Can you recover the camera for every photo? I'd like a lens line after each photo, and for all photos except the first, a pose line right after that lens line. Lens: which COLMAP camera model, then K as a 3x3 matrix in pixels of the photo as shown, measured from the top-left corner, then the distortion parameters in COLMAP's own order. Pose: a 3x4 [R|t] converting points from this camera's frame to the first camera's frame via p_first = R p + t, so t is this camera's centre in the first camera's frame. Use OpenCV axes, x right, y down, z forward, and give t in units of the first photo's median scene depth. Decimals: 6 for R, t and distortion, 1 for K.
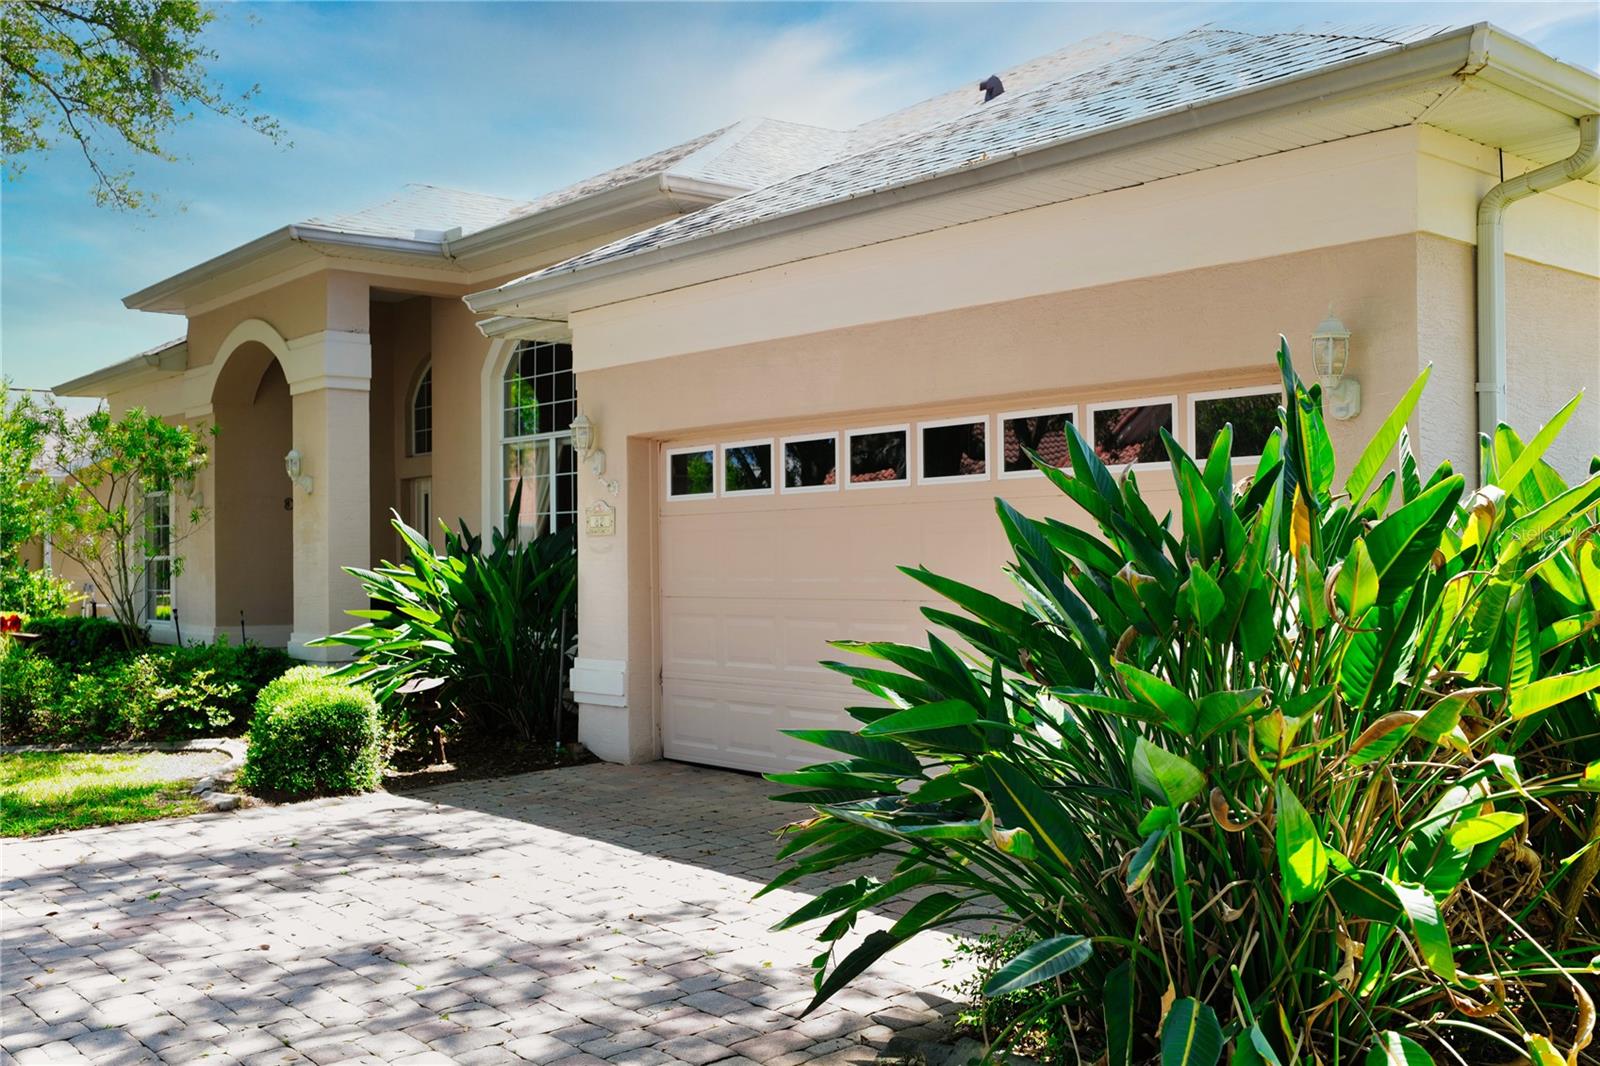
lens RADIAL K [[1569.8, 0, 800.0], [0, 1569.8, 533.0], [0, 0, 1]] dist [-0.019241, 0.007585]
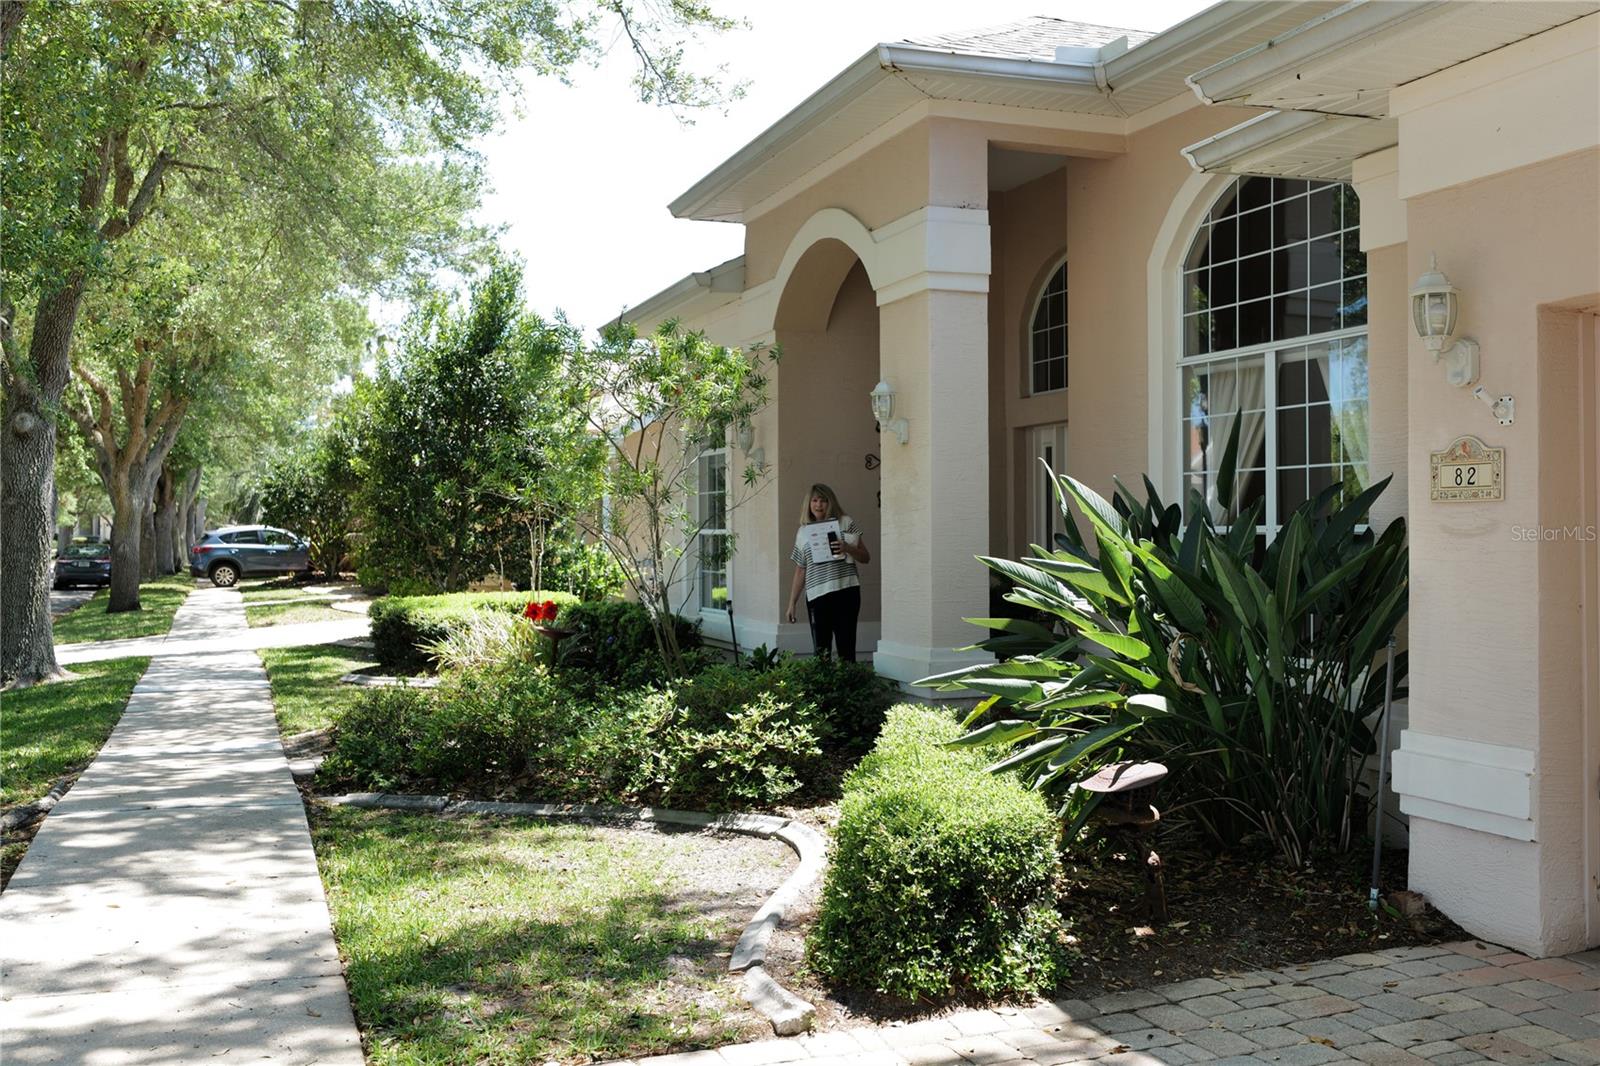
lens RADIAL K [[1569.8, 0, 800.0], [0, 1569.8, 533.0], [0, 0, 1]] dist [-0.019241, 0.007585]
pose [[0.940032, 0.005577, -0.341041, -0.125698], [0.001245, 0.999804, 0.019783, 0.000830], [0.341085, -0.019021, 0.939840, 0.347484]]
